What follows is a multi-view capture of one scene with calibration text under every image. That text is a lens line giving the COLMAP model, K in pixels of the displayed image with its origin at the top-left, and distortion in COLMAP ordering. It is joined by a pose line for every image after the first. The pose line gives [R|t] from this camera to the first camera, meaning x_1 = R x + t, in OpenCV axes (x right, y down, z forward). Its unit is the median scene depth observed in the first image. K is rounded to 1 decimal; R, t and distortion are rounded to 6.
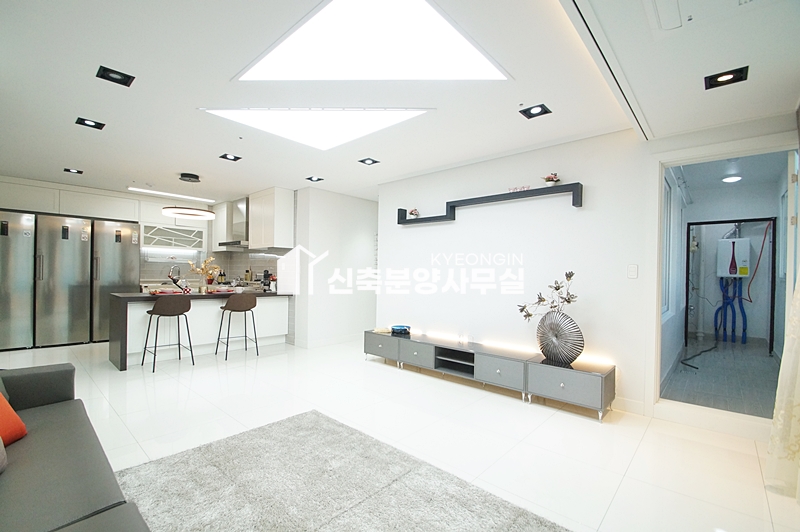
lens RADIAL K [[353.4, 0, 399.8], [0, 353.4, 272.0], [0, 0, 1]] dist [-0.020606, -0.000405]
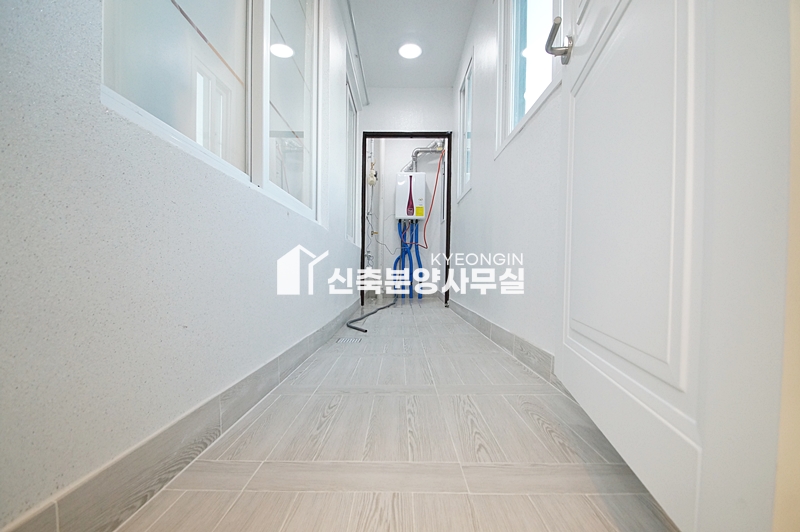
lens RADIAL K [[353.4, 0, 398.3], [0, 353.4, 267.1], [0, 0, 1]] dist [-0.020606, -0.000405]
pose [[0.739533, -0.010452, 0.673039, 0.366209], [0.000659, 0.999890, 0.014804, 0.117503], [-0.673120, -0.010504, 0.739459, 0.388758]]
